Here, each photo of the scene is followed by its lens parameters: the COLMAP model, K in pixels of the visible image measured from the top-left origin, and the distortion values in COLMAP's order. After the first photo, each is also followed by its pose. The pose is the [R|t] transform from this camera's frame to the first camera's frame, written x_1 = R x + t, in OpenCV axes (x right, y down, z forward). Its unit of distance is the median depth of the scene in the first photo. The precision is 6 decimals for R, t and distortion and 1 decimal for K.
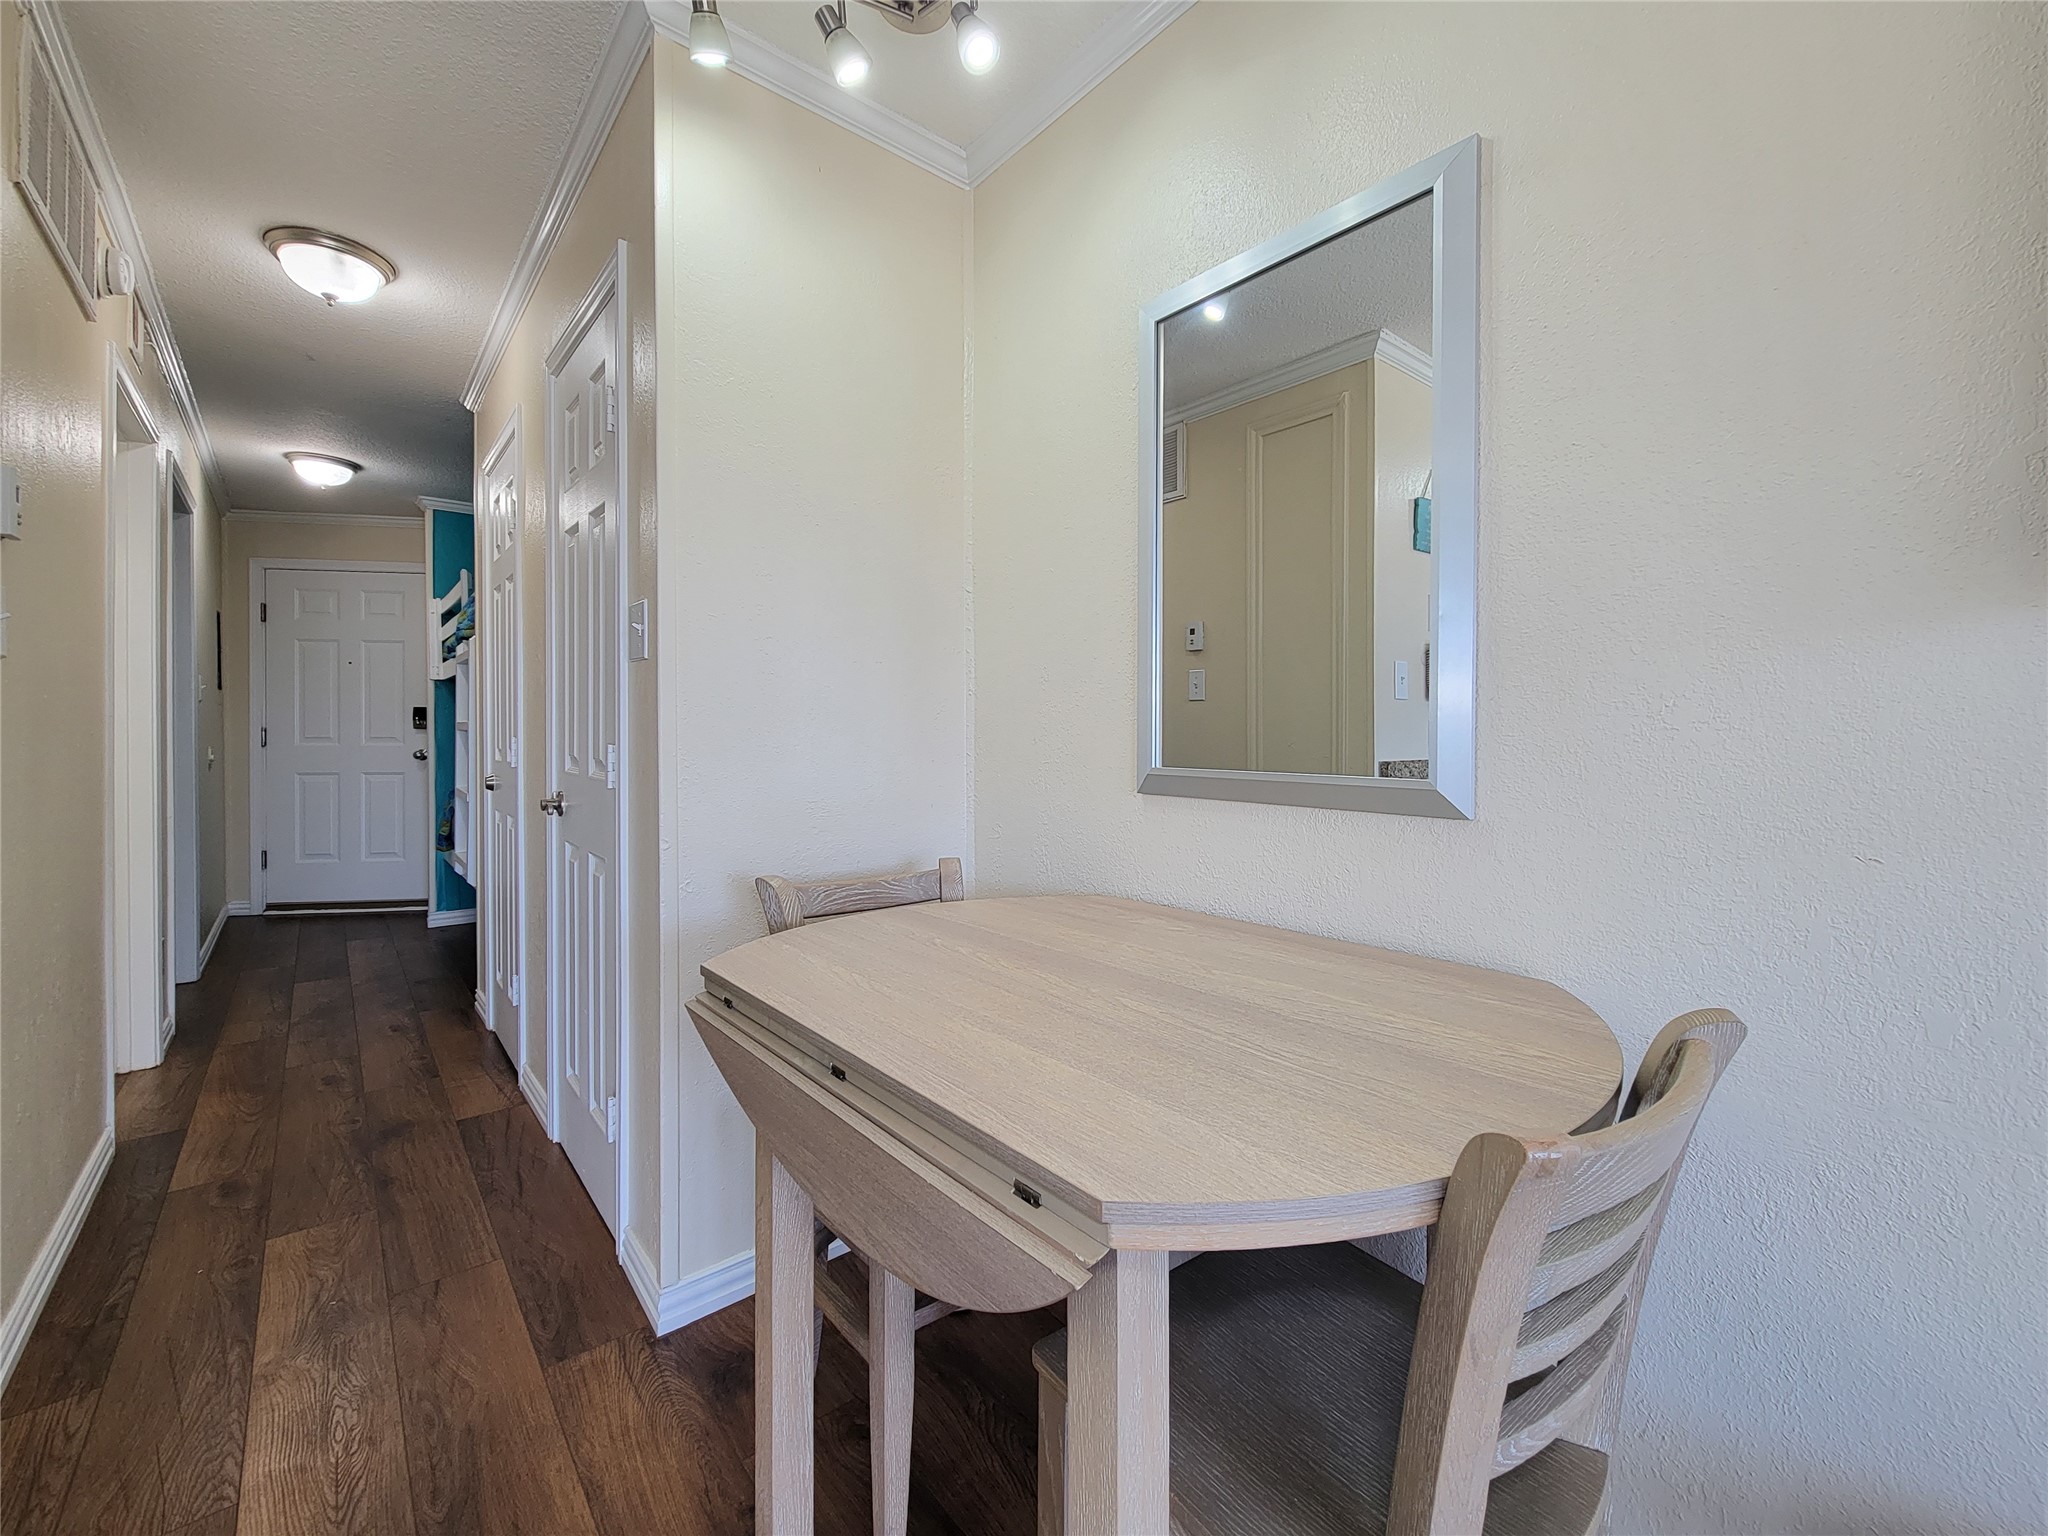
lens RADIAL K [[826.0, 0, 1015.8], [0, 826.0, 742.4], [0, 0, 1]] dist [0.000052, 0.000084]
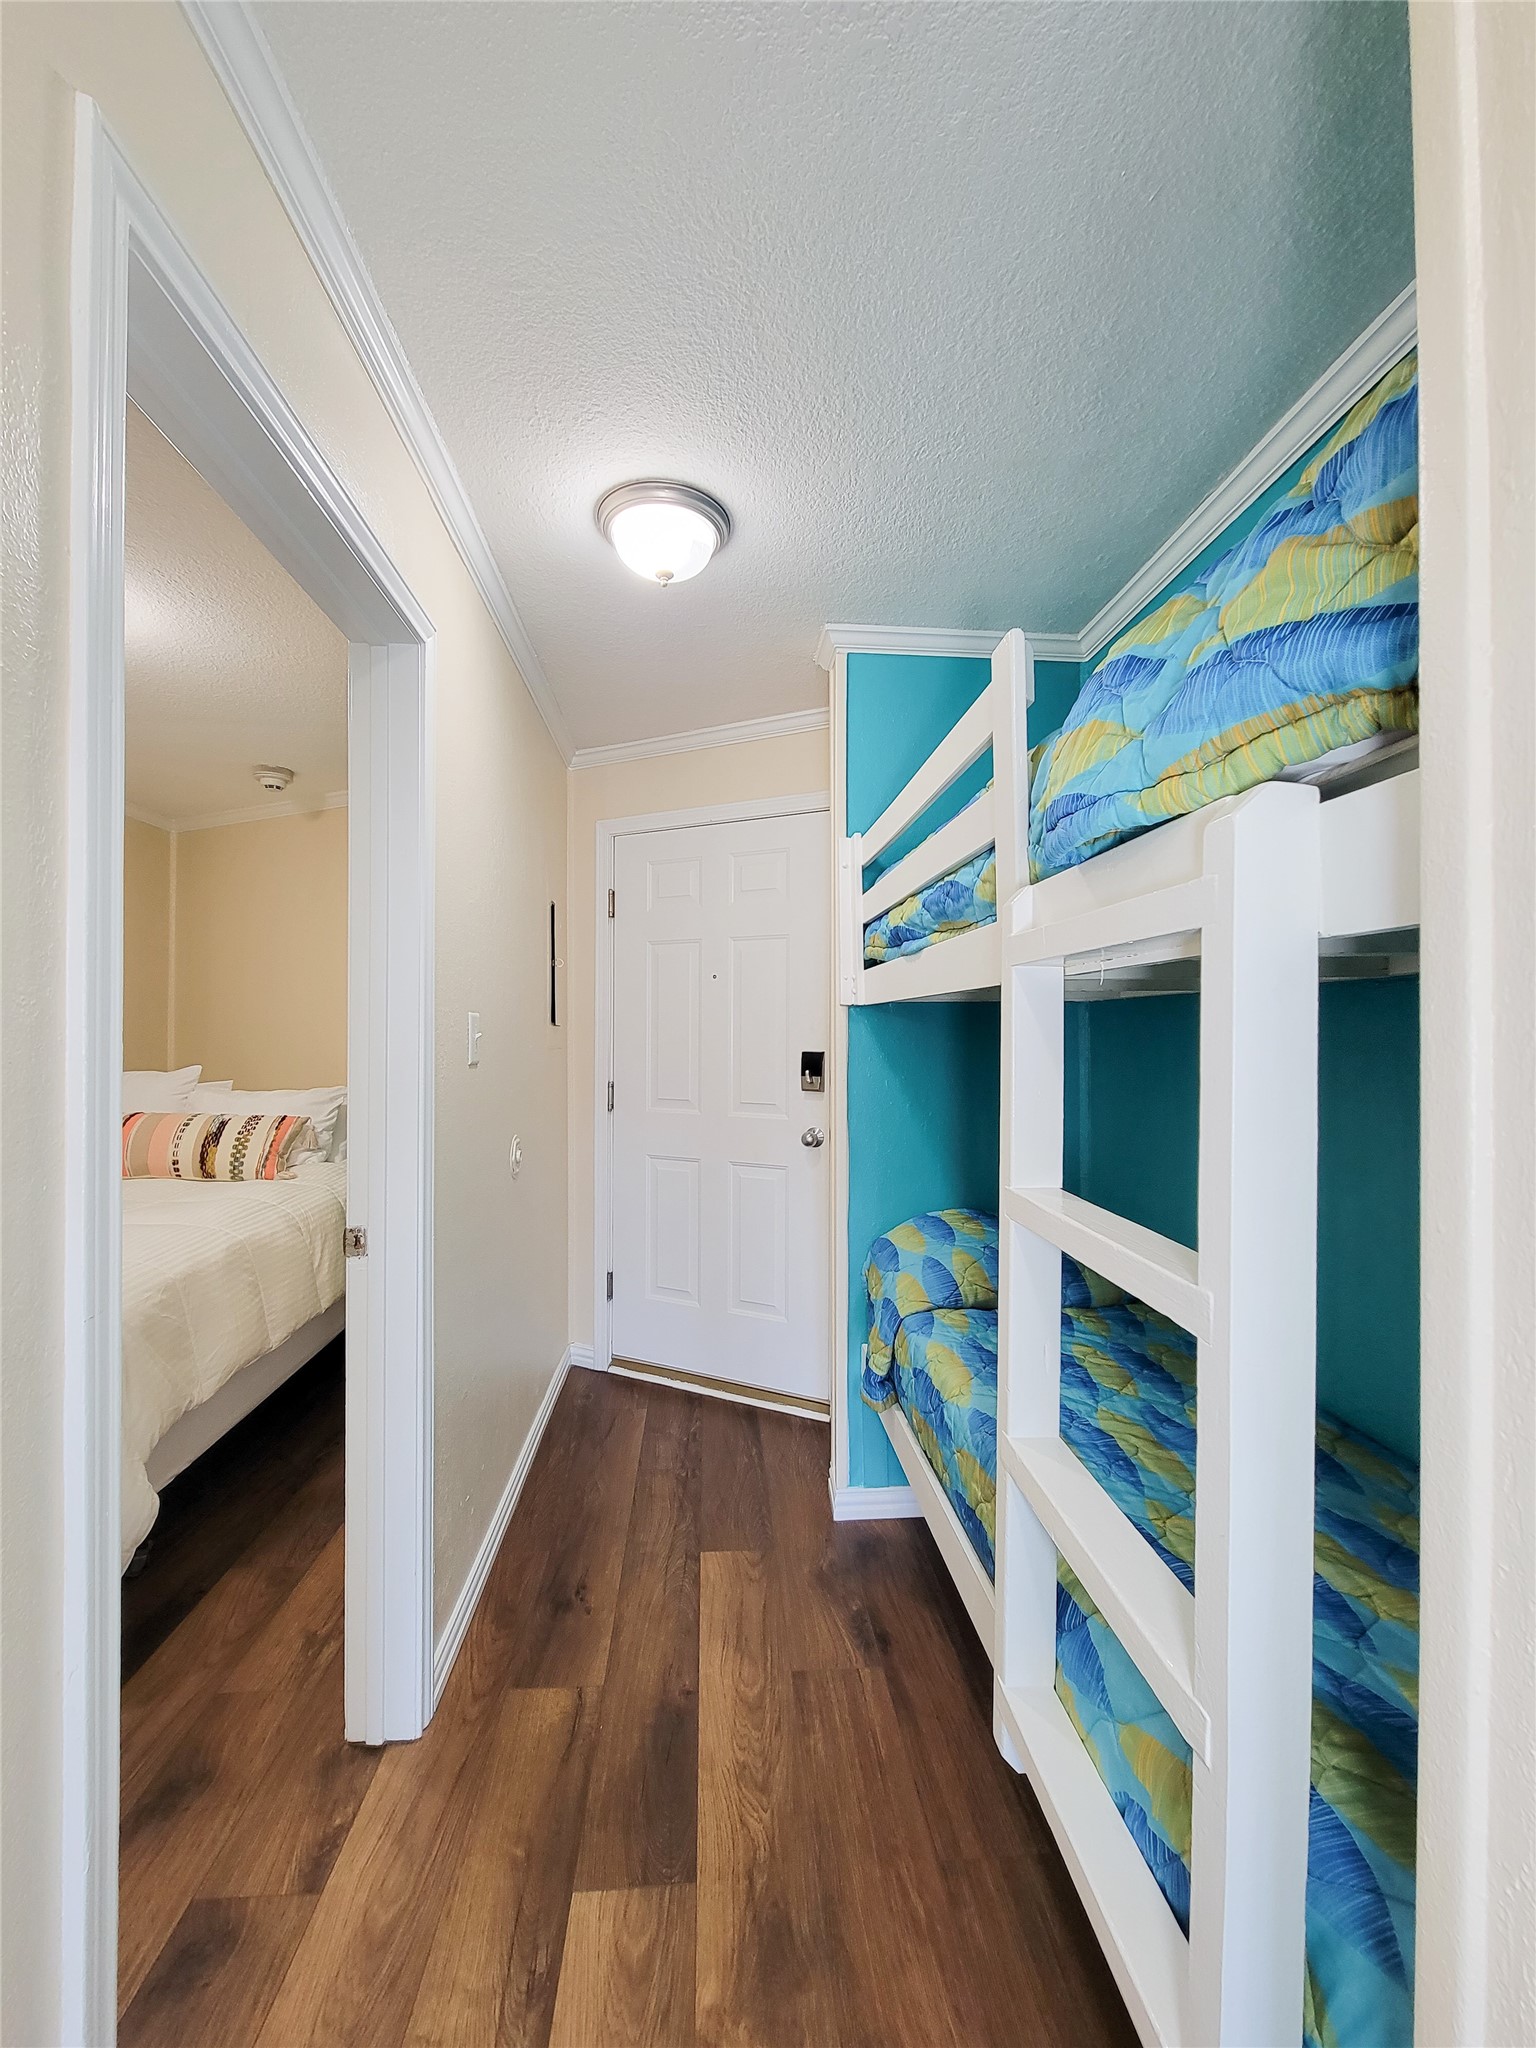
lens RADIAL K [[839.7, 0, 764.2], [0, 839.7, 1040.8], [0, 0, 1]] dist [-0.002502, -0.000200]
pose [[0.808417, 0.008502, -0.588549, -0.605206], [-0.007322, 0.999964, 0.004387, -0.075210], [0.588564, 0.000763, 0.808450, 0.764818]]
